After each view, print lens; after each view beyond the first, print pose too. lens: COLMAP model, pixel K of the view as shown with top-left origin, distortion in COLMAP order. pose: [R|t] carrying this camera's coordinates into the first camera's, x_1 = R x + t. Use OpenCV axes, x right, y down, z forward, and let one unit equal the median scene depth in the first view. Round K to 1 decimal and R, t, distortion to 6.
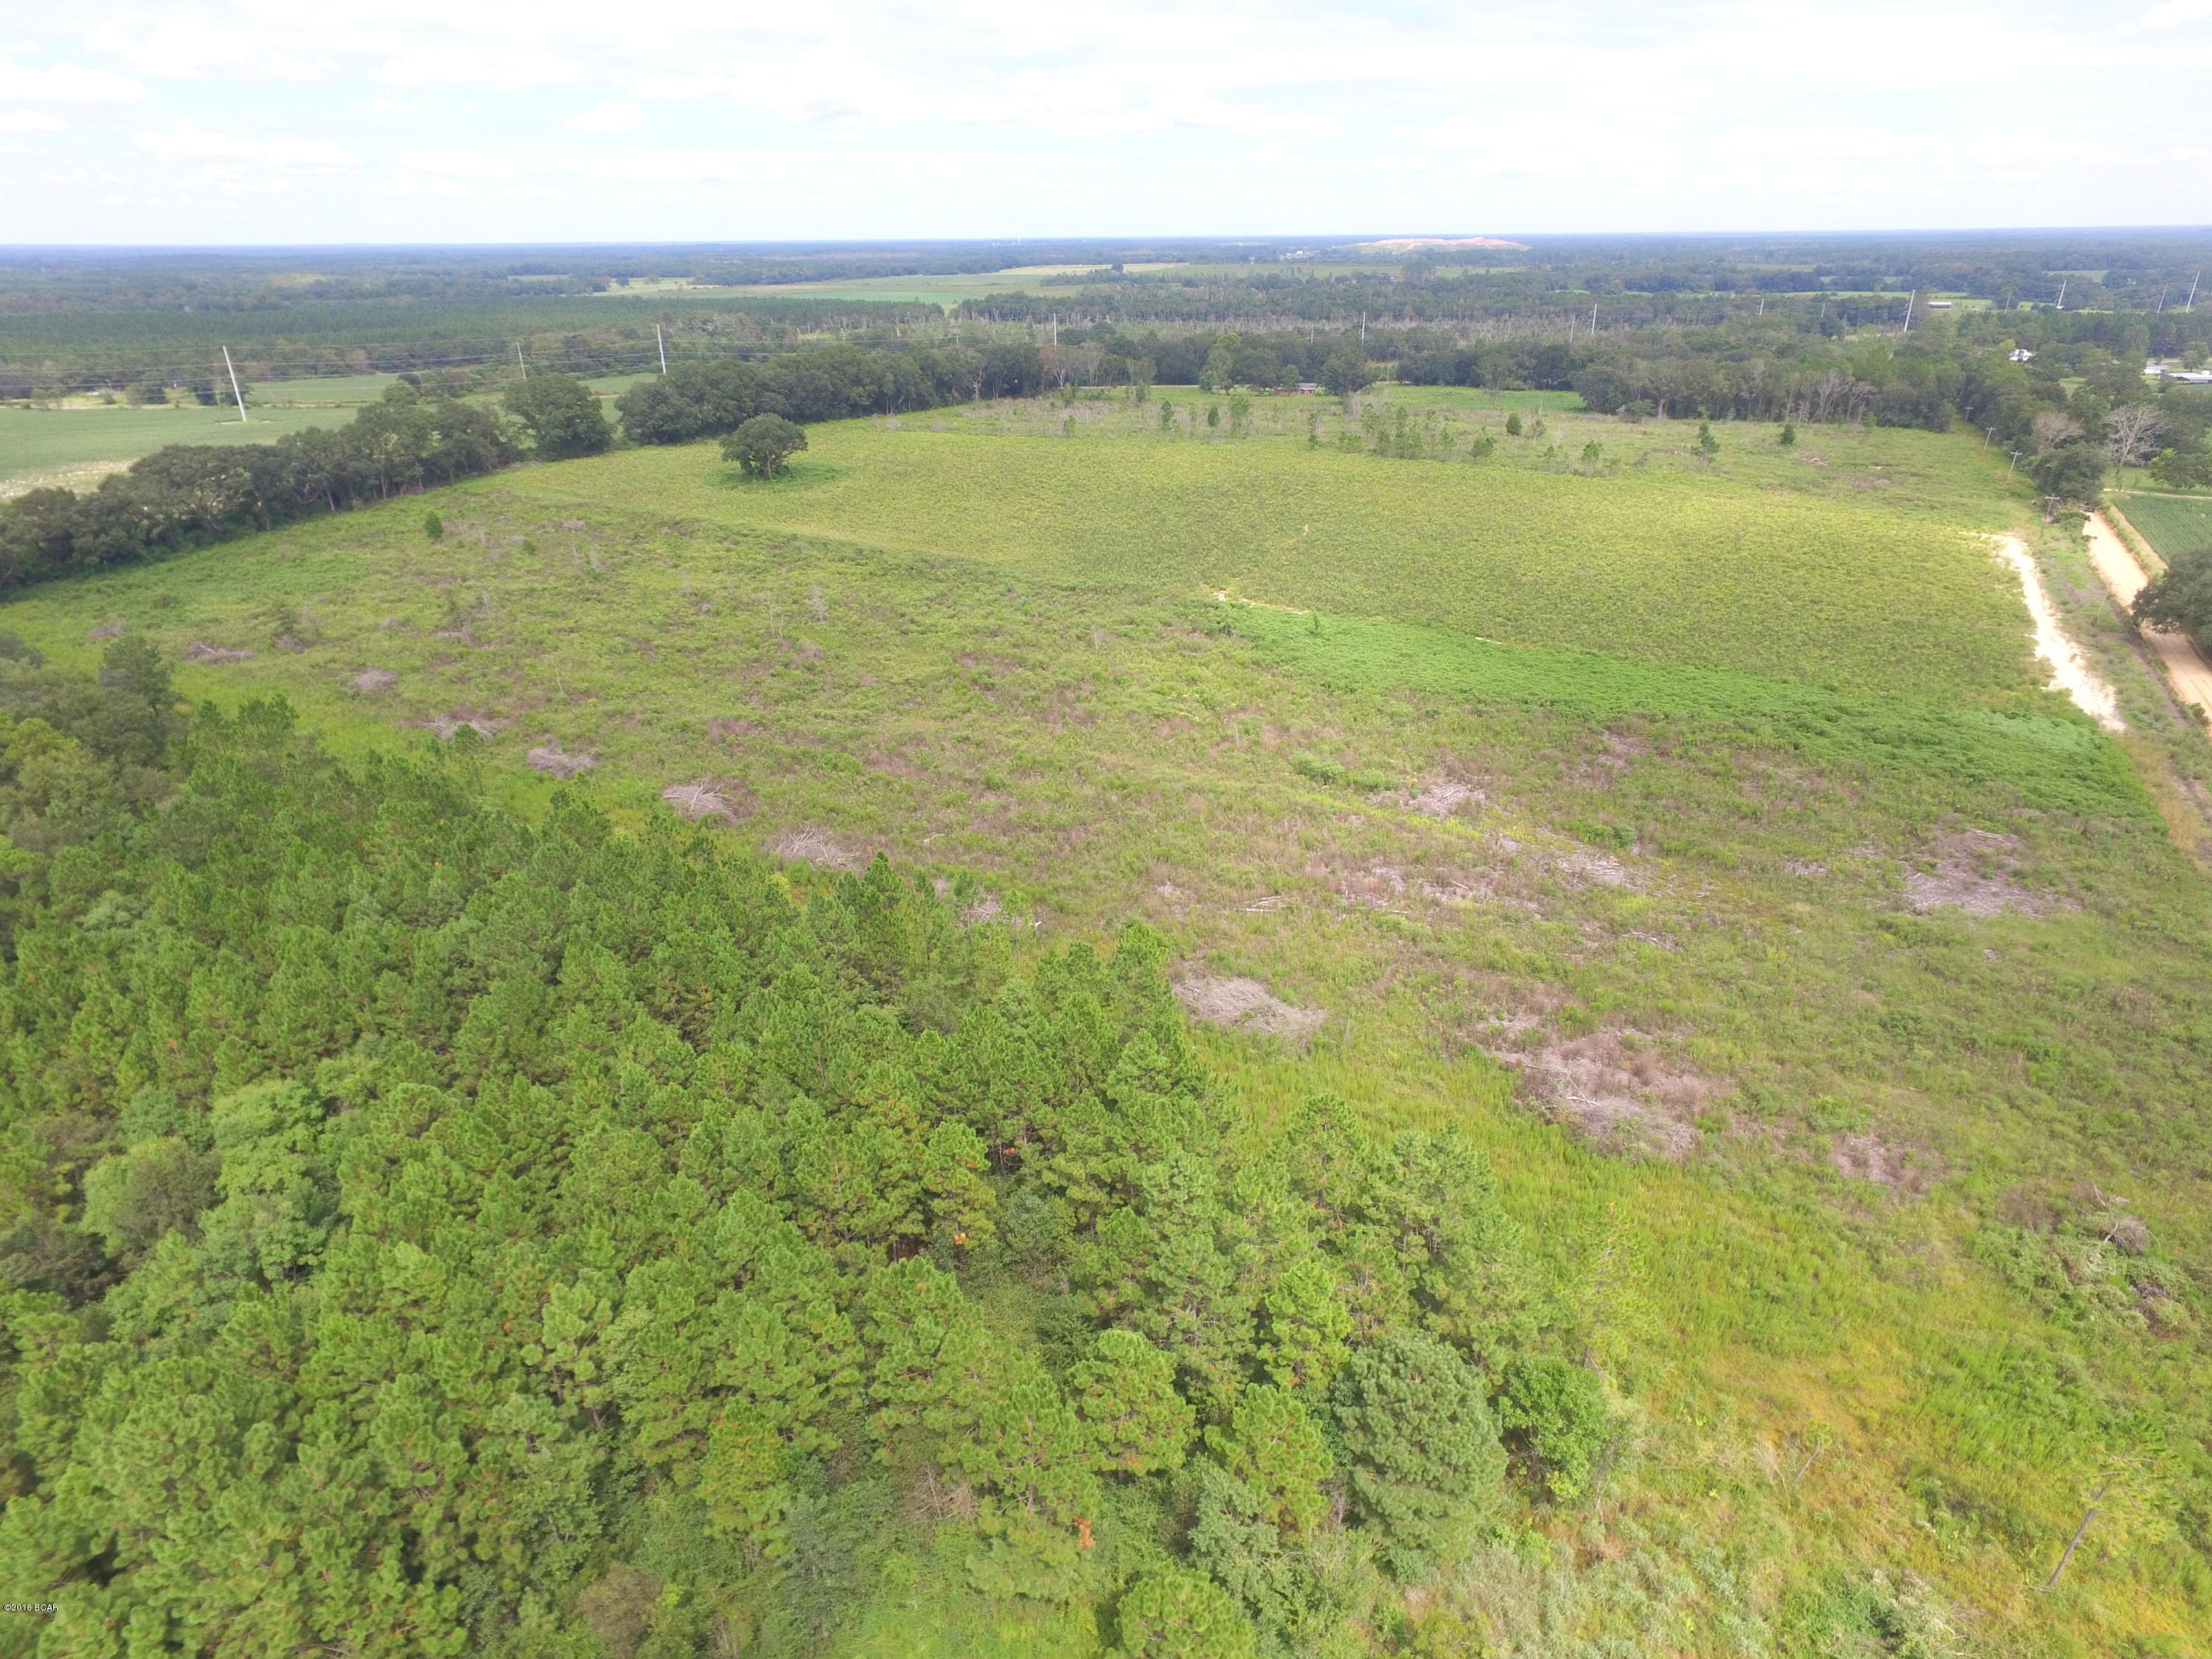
lens RADIAL K [[1308.3, 0, 1104.5], [0, 1308.3, 826.7], [0, 0, 1]] dist [0.000760, 0.004023]
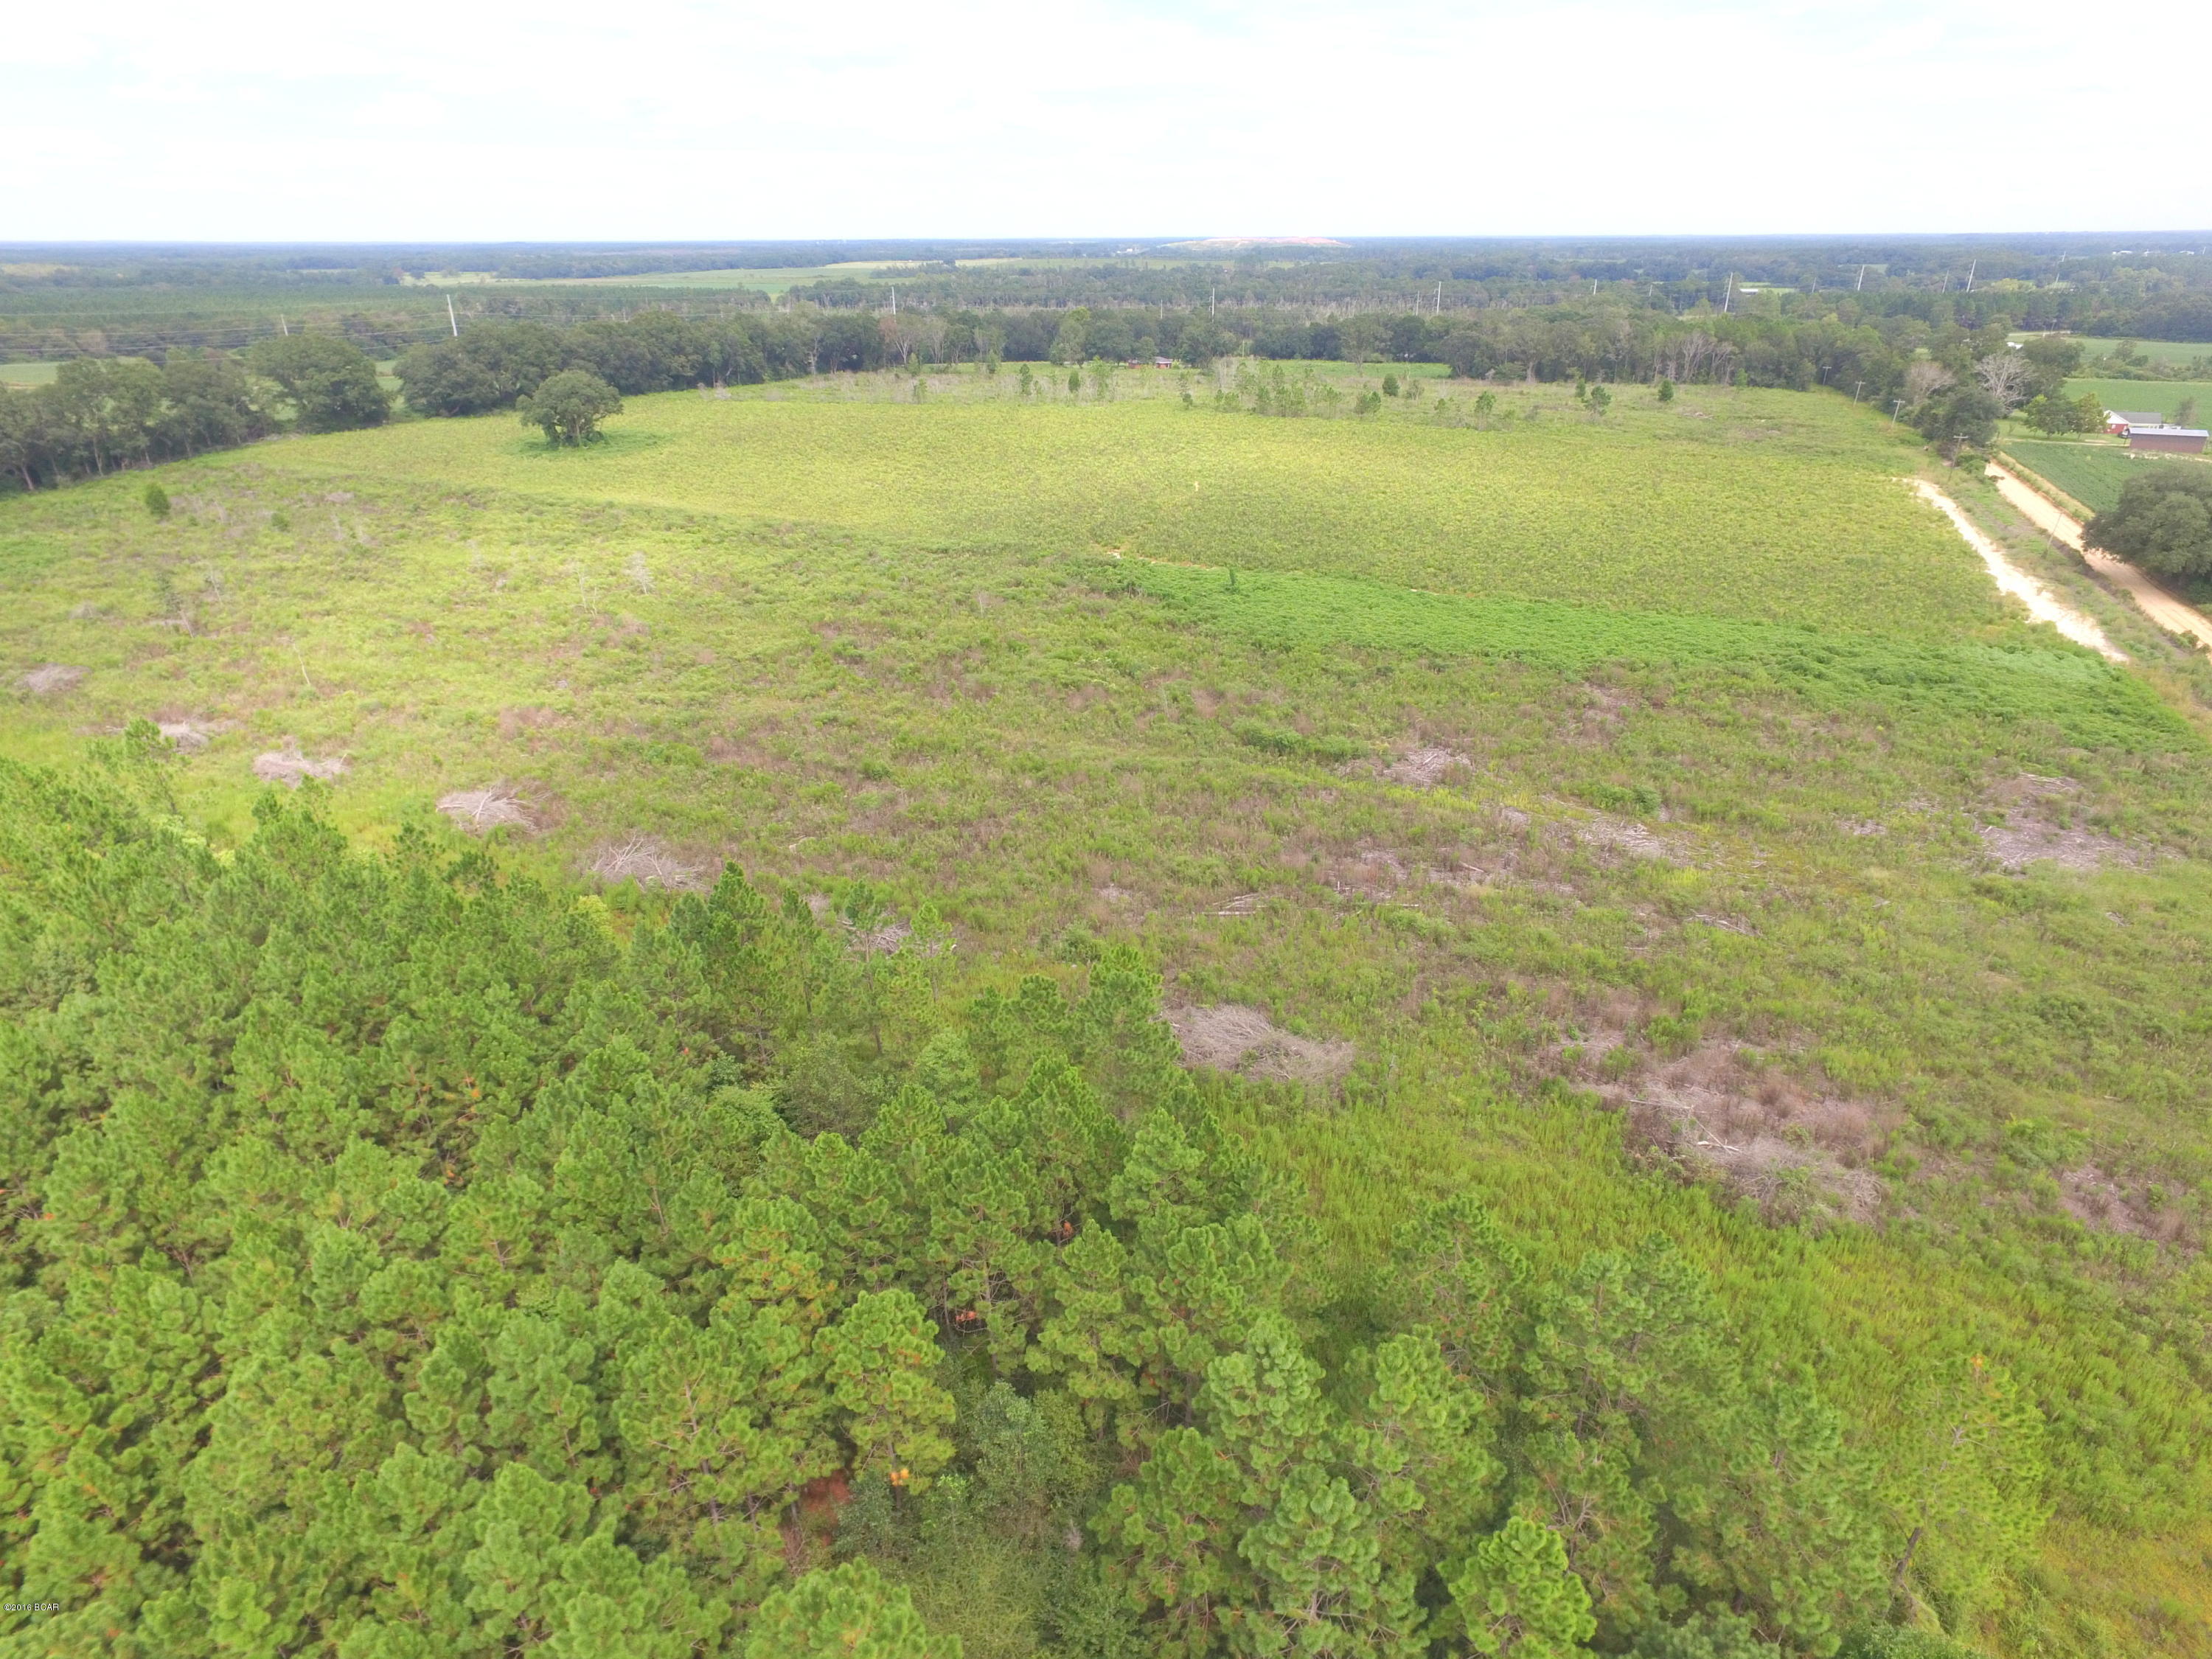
lens RADIAL K [[1308.3, 0, 1104.5], [0, 1308.3, 826.7], [0, 0, 1]] dist [0.000760, 0.004023]
pose [[0.992710, -0.048002, 0.110555, -0.032019], [0.048253, 0.998835, 0.000403, 0.006290], [-0.110445, 0.004935, 0.993870, 0.176447]]
